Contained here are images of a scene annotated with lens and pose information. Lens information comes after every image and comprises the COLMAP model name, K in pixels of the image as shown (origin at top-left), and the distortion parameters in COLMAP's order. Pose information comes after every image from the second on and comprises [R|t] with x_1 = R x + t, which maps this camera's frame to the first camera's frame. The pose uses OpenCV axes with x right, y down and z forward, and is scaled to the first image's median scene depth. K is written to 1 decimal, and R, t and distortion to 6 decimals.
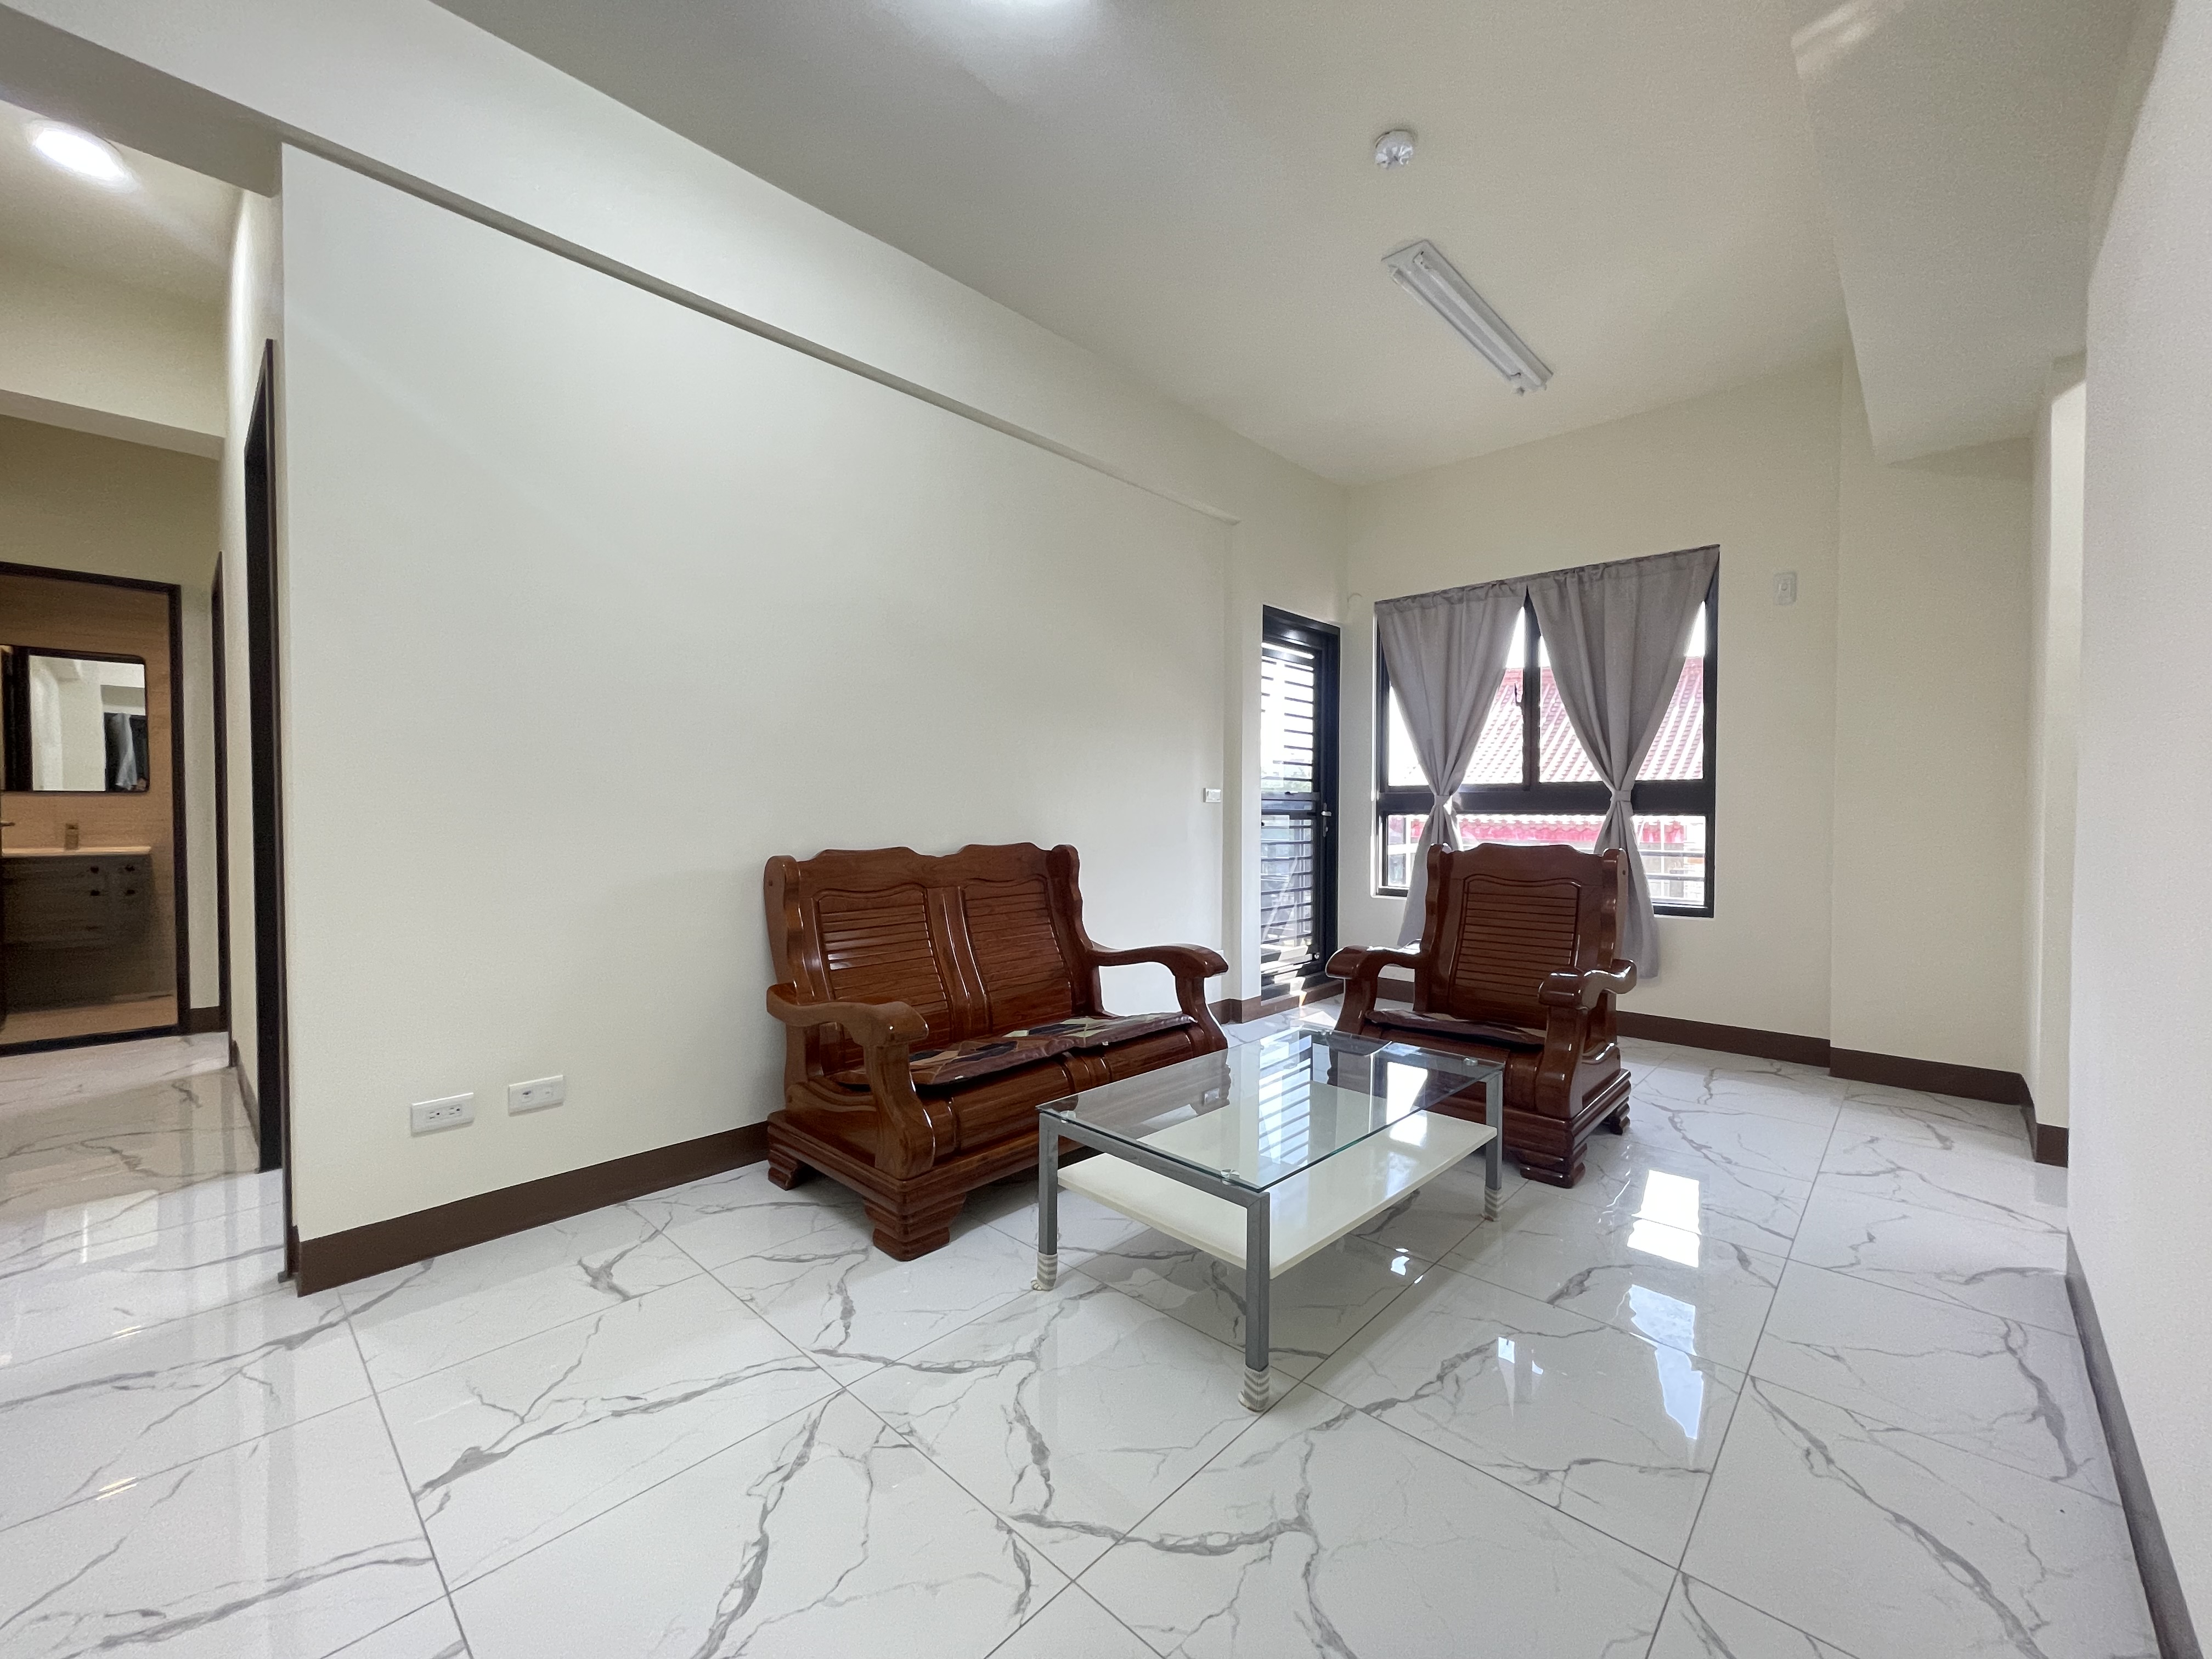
lens RADIAL K [[892.3, 0, 1098.7], [0, 892.3, 827.0], [0, 0, 1]] dist [0.001560, 0.000021]
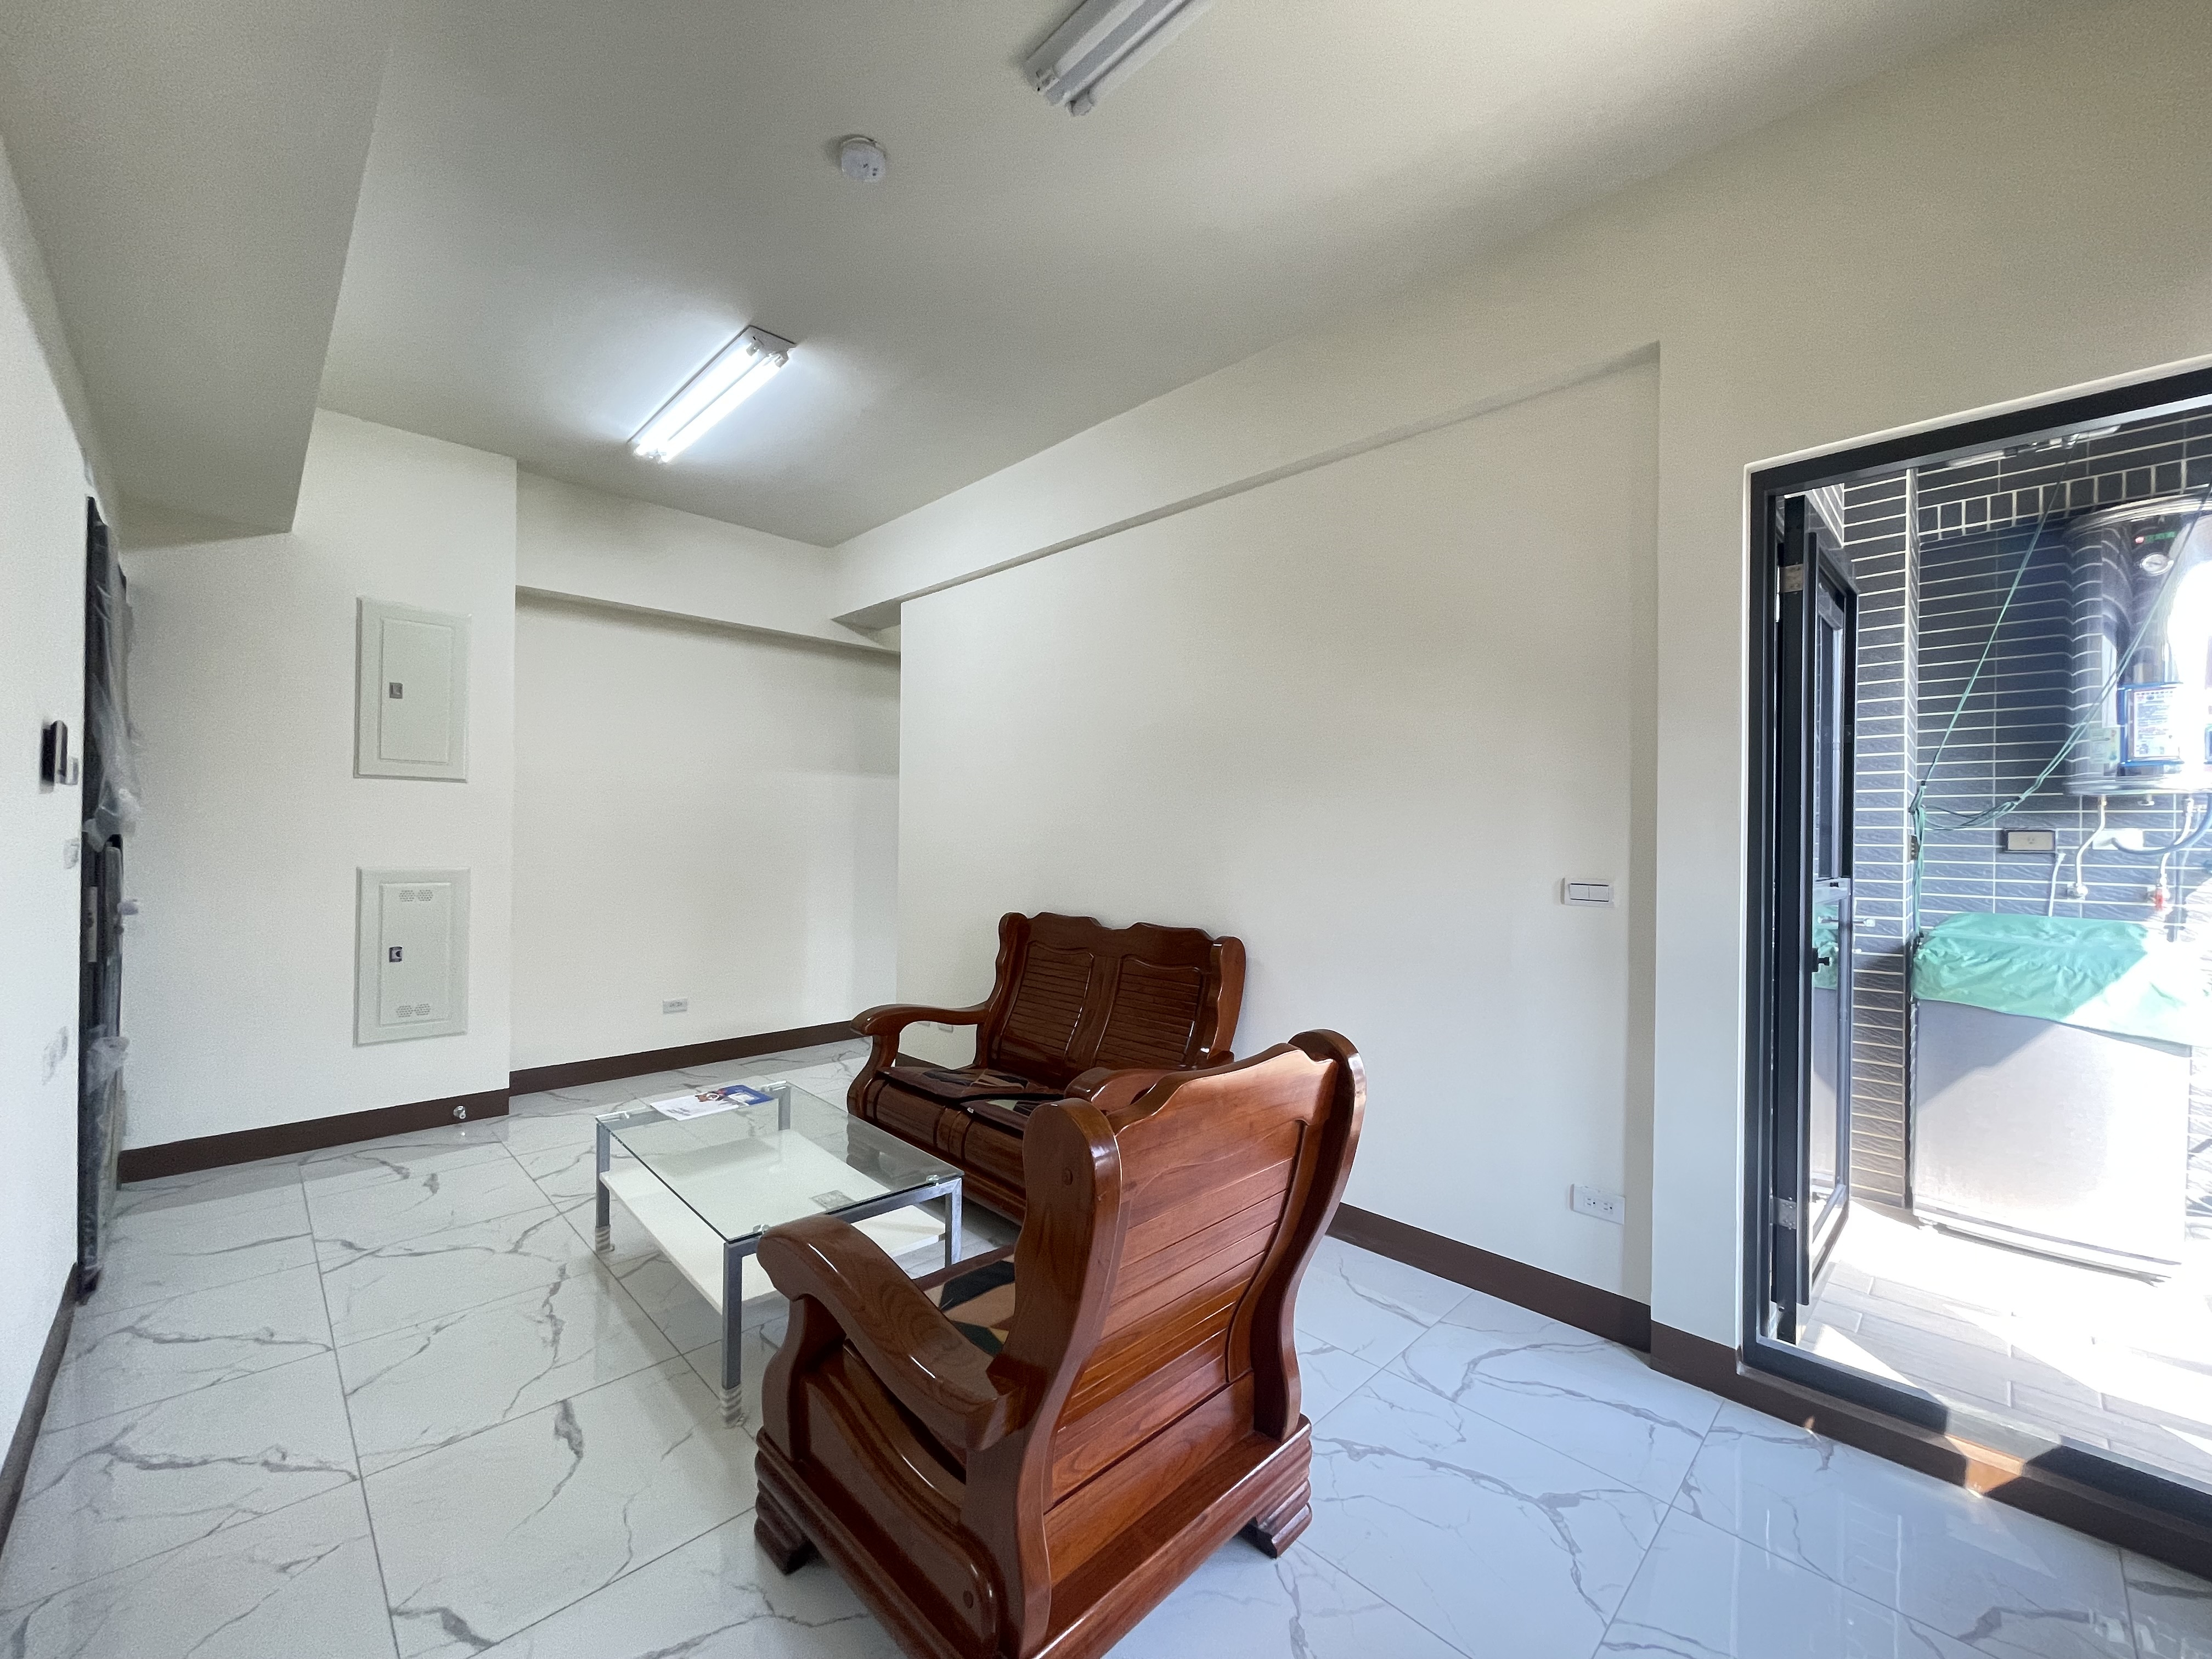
lens RADIAL K [[876.7, 0, 1101.4], [0, 876.7, 834.7], [0, 0, 1]] dist [0.017826, -0.010075]
pose [[-0.031332, -0.001066, -0.999508, 0.932142], [-0.029718, 0.999558, -0.000135, -0.085641], [0.999067, 0.029699, -0.031350, 1.010762]]
